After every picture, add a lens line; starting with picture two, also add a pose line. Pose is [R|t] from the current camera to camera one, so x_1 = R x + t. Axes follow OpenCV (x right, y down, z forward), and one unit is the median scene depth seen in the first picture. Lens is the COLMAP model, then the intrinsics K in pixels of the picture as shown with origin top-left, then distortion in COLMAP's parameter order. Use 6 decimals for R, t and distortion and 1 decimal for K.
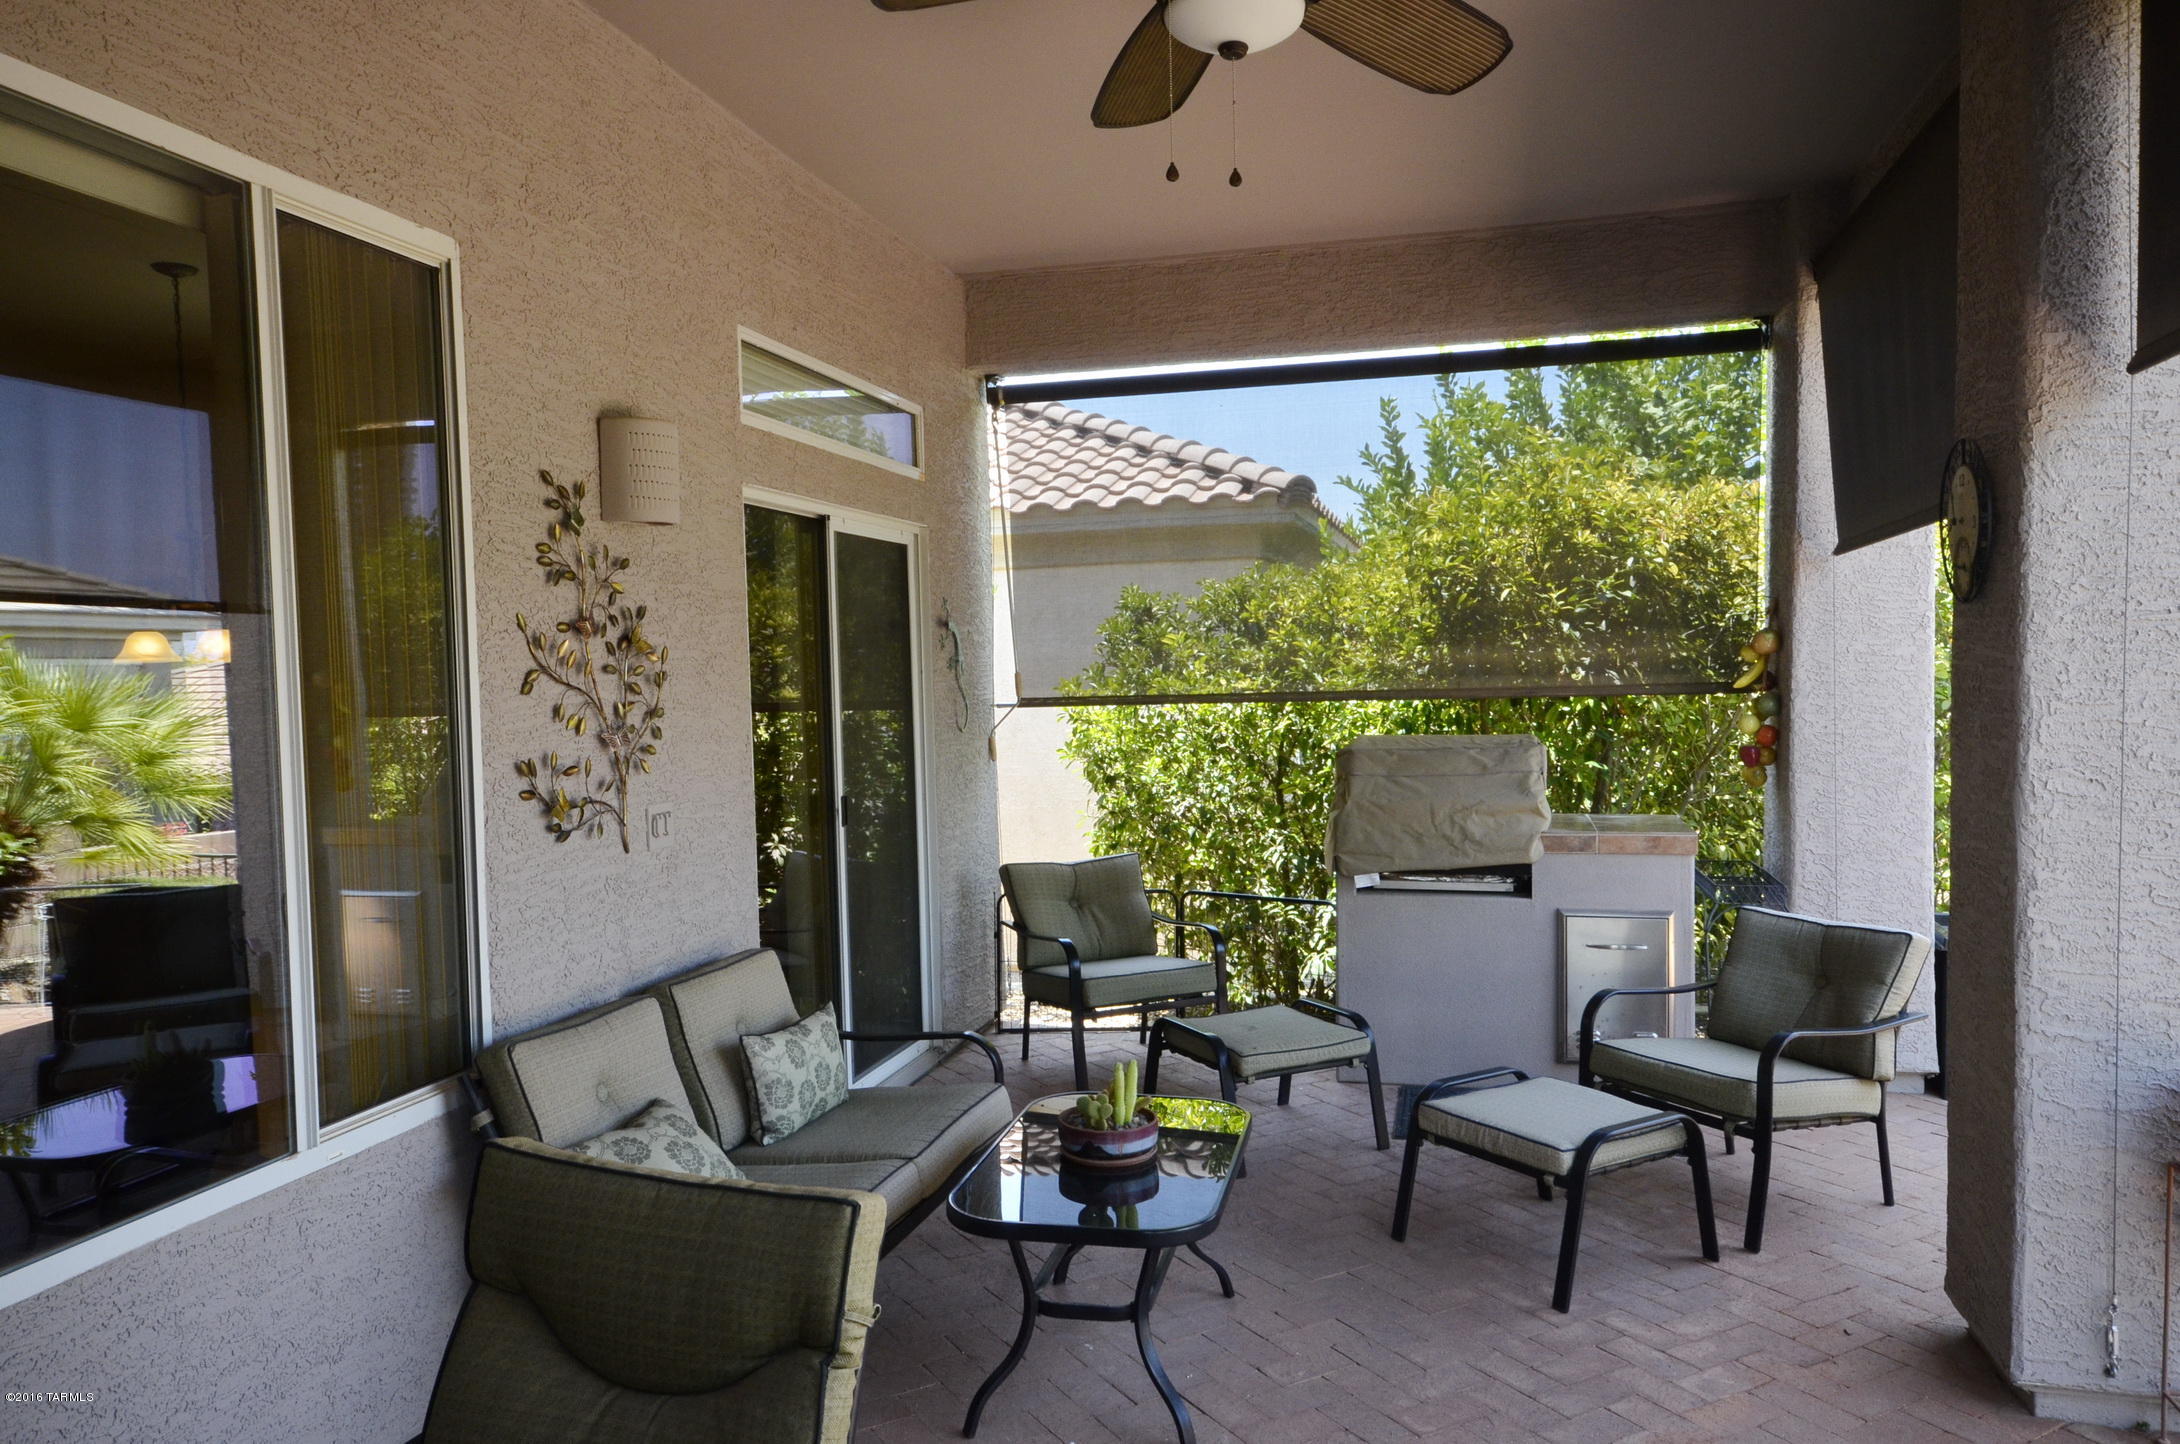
lens RADIAL K [[1548.6, 0, 1090.0], [0, 1548.6, 722.0], [0, 0, 1]] dist [0.005595, 0.034276]
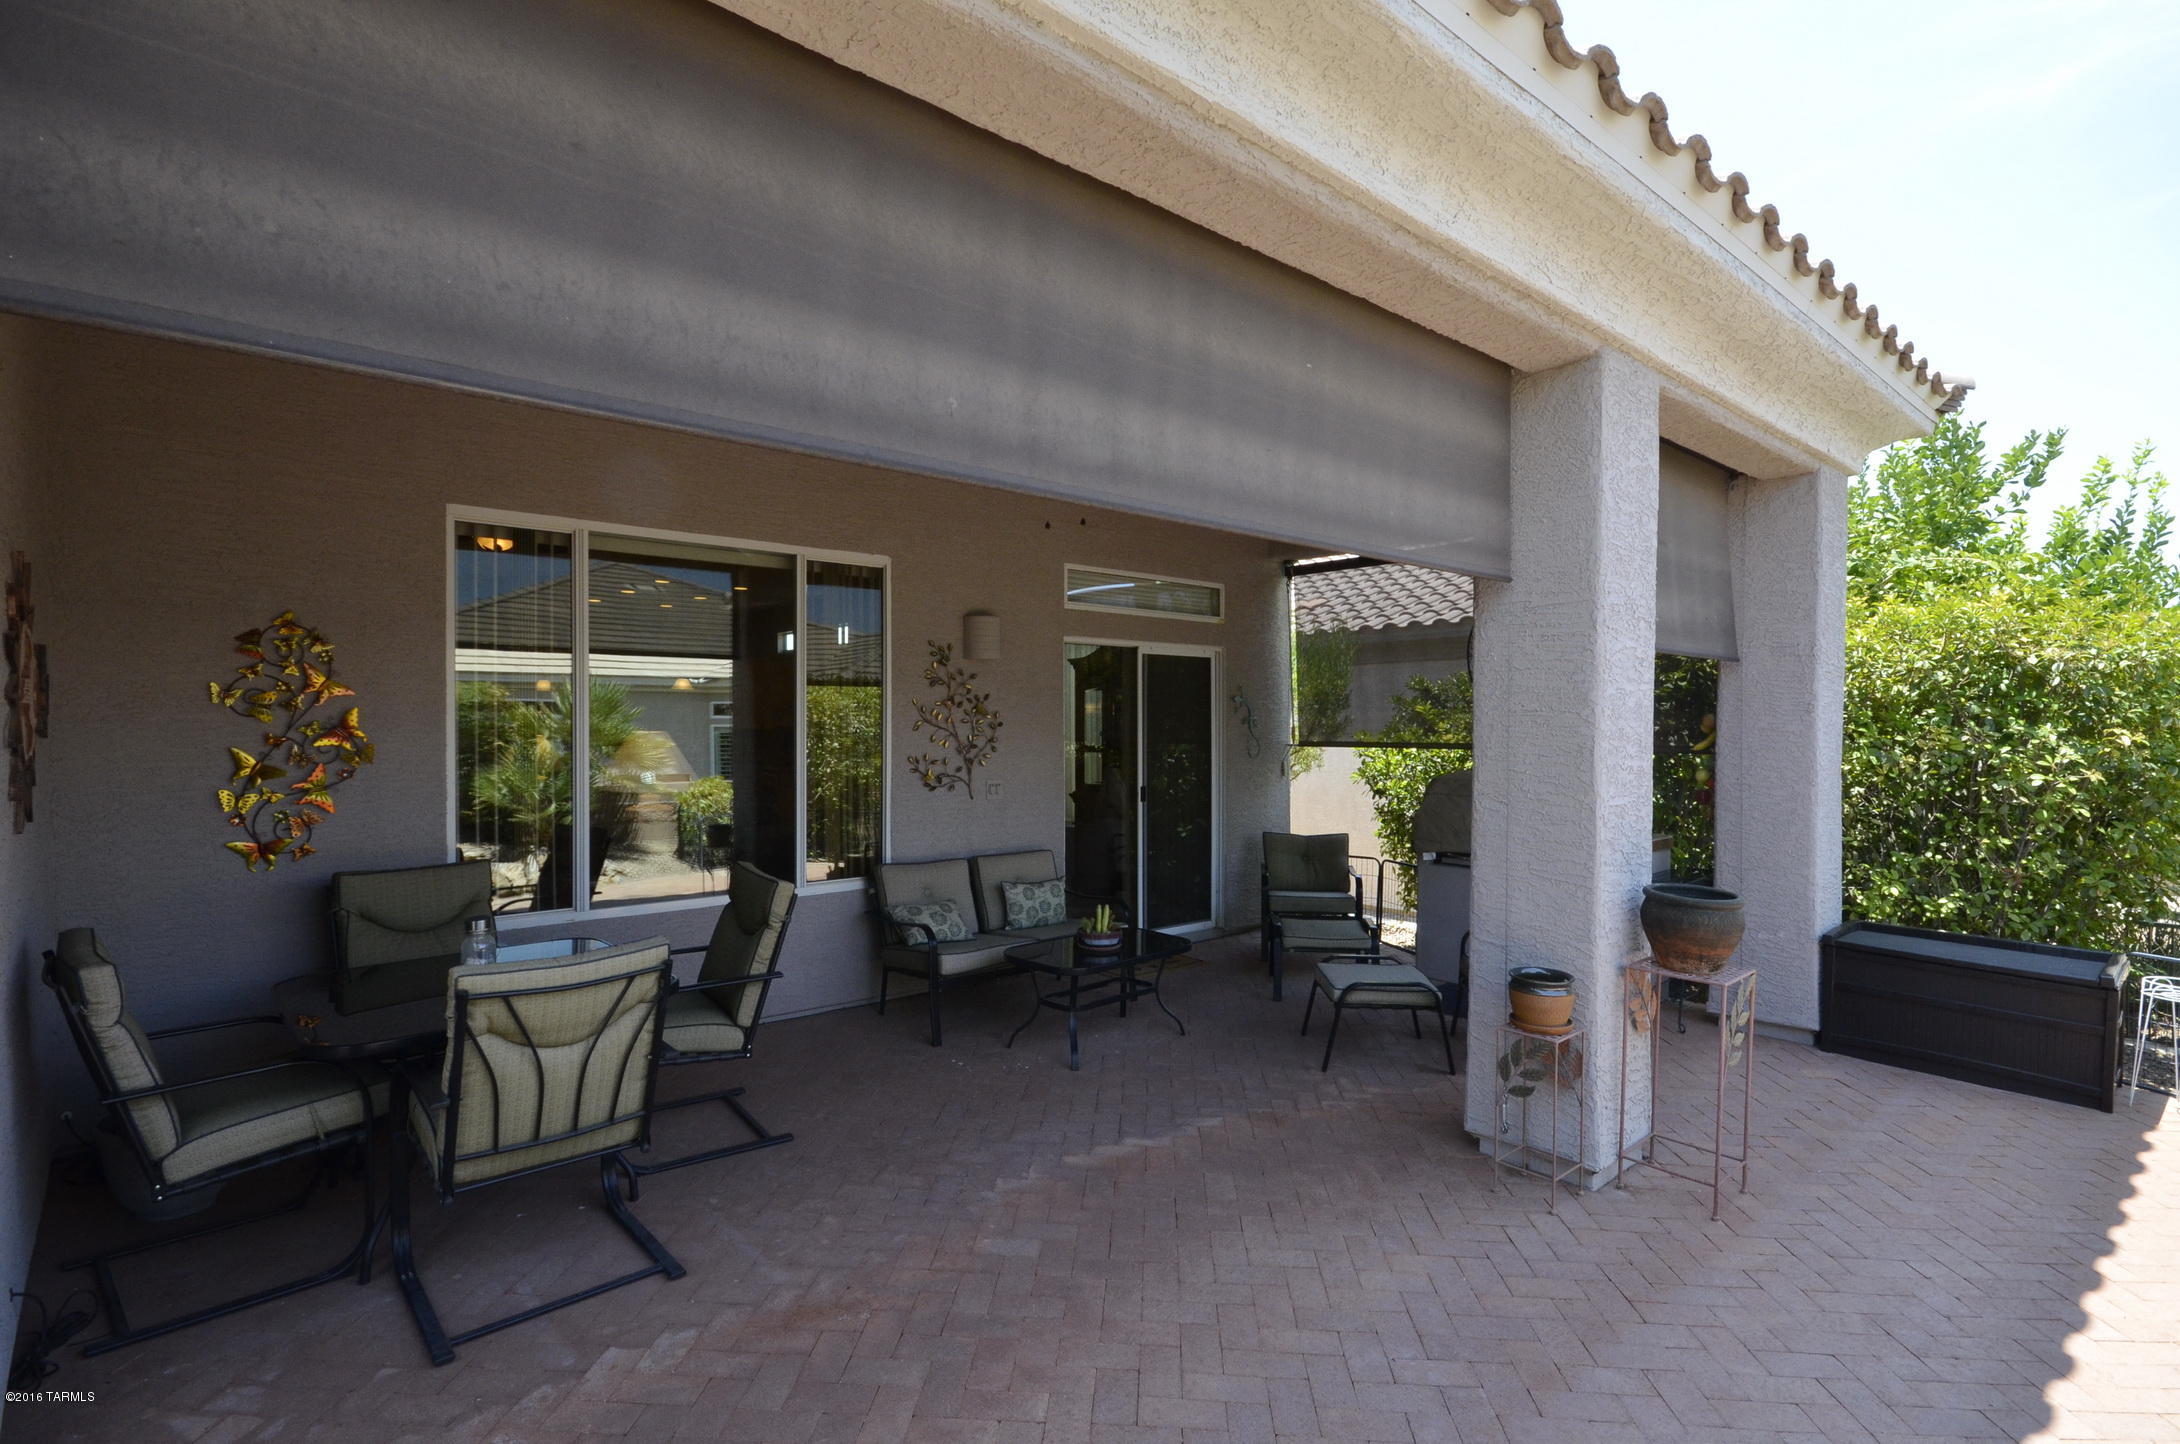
lens RADIAL K [[1073.1, 0, 1090.0], [0, 1073.1, 722.0], [0, 0, 1]] dist [0.014153, 0.000215]
pose [[0.825603, 0.023502, -0.563761, 0.763906], [-0.040215, 0.999042, -0.017245, -0.011844], [0.562816, 0.036909, 0.825758, -0.248232]]
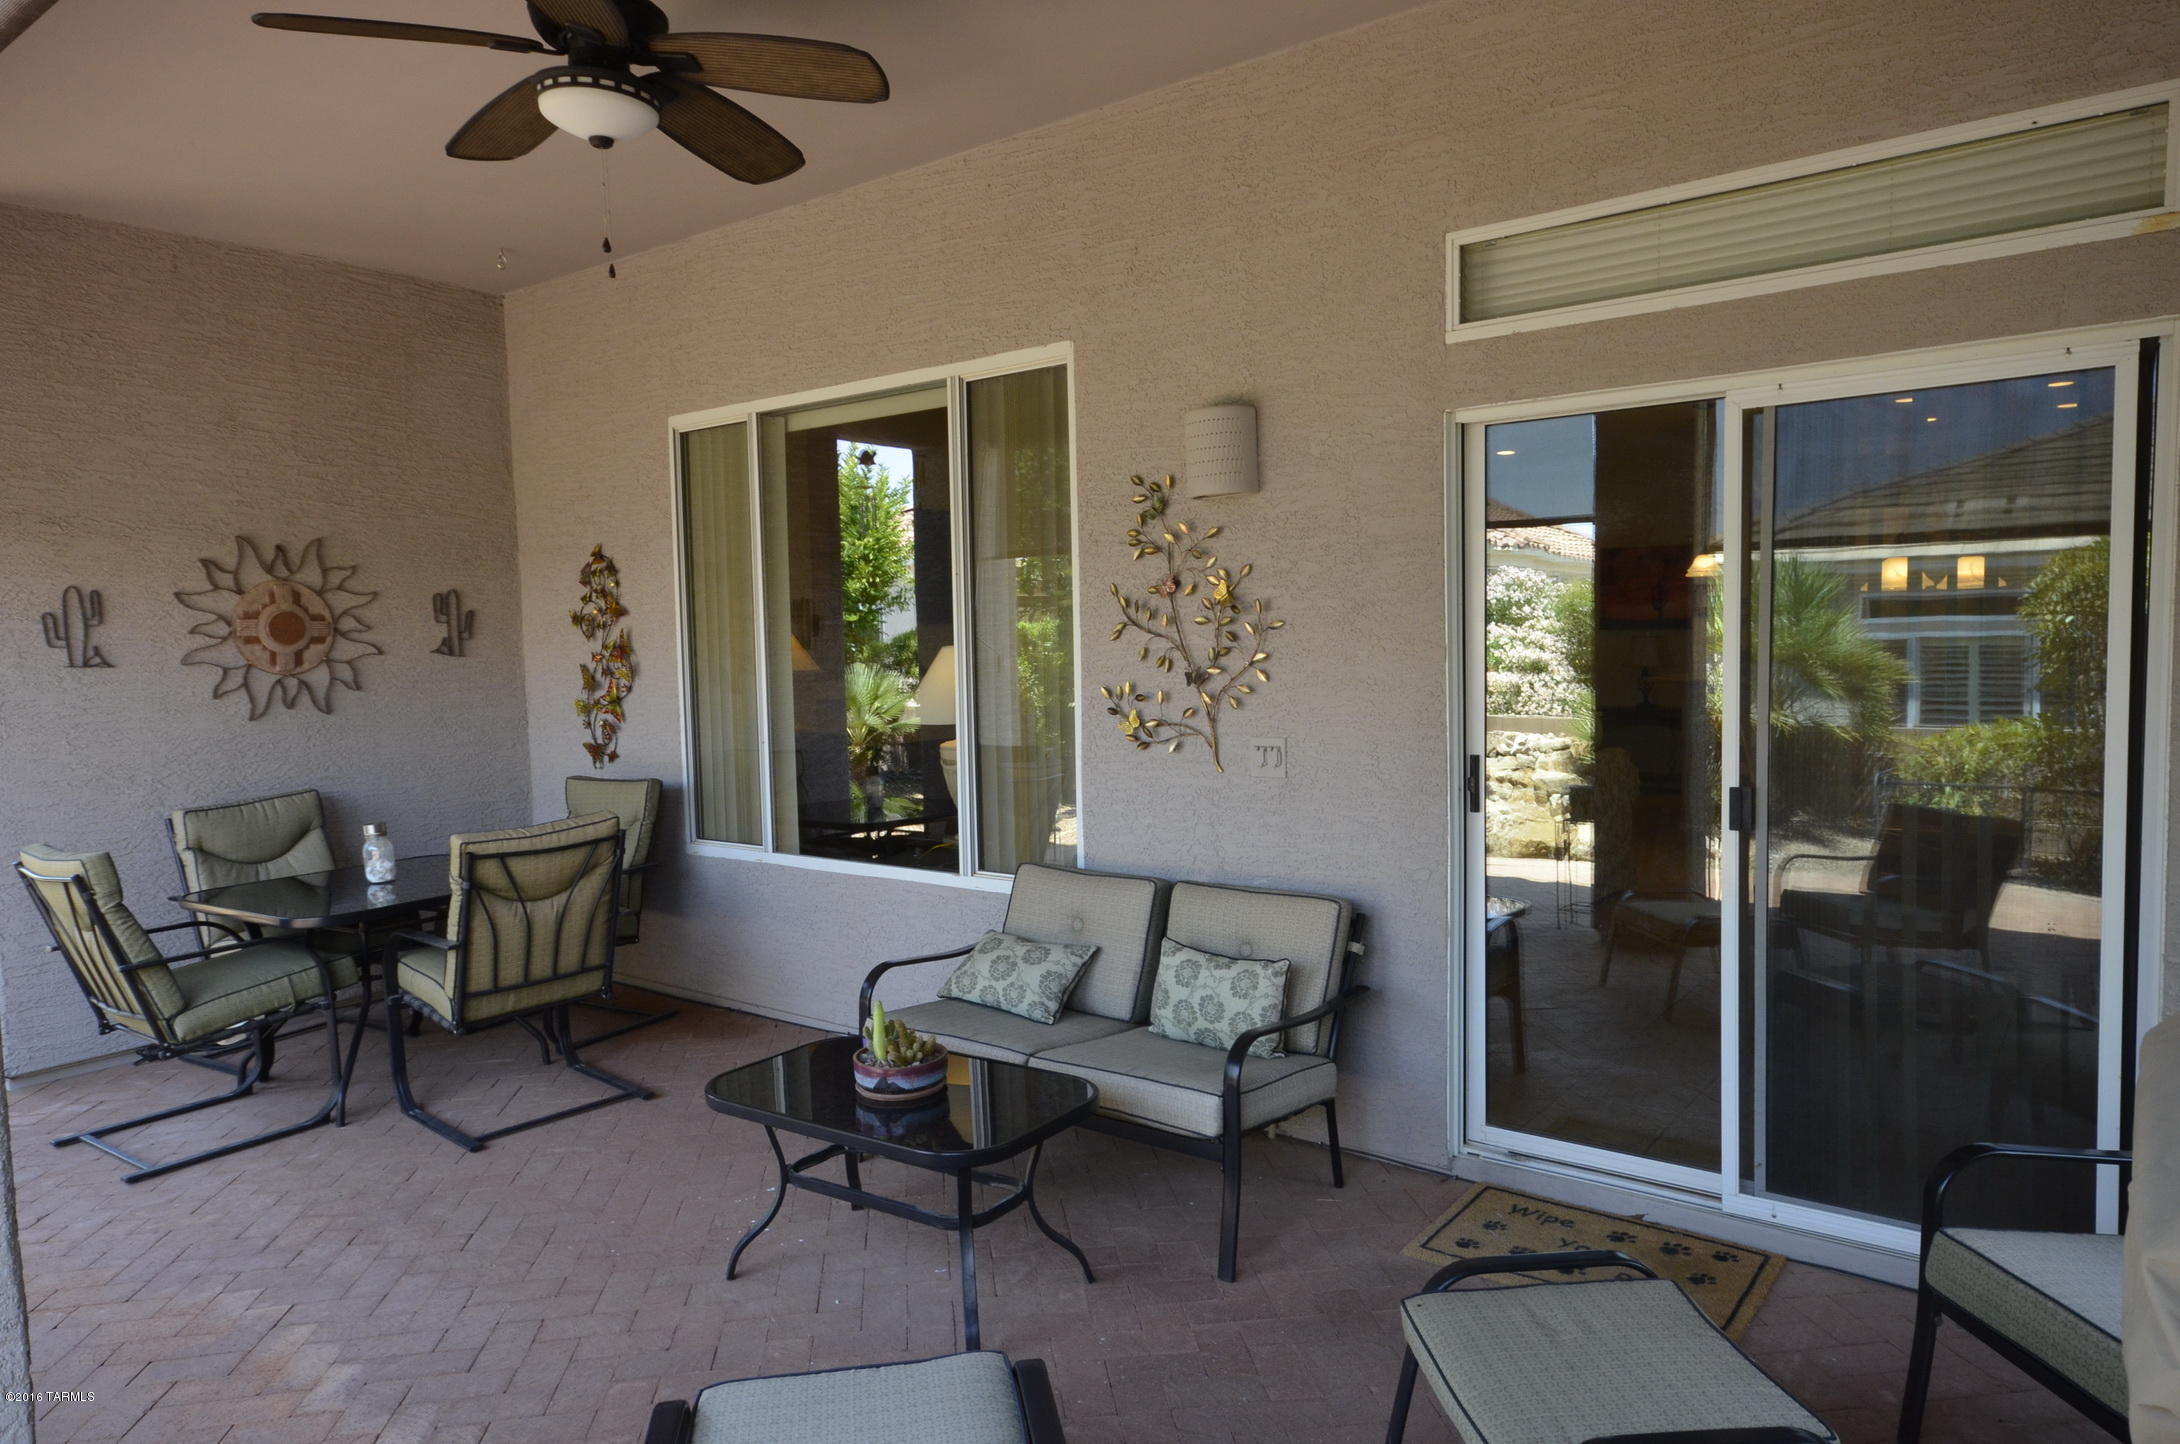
lens RADIAL K [[1380.7, 0, 1090.0], [0, 1380.7, 722.0], [0, 0, 1]] dist [0.007651, 0.002426]
pose [[-0.395566, 0.088422, -0.914171, 0.725669], [0.000252, 0.995365, 0.096166, -0.058515], [0.918438, 0.037810, -0.393755, 1.329137]]
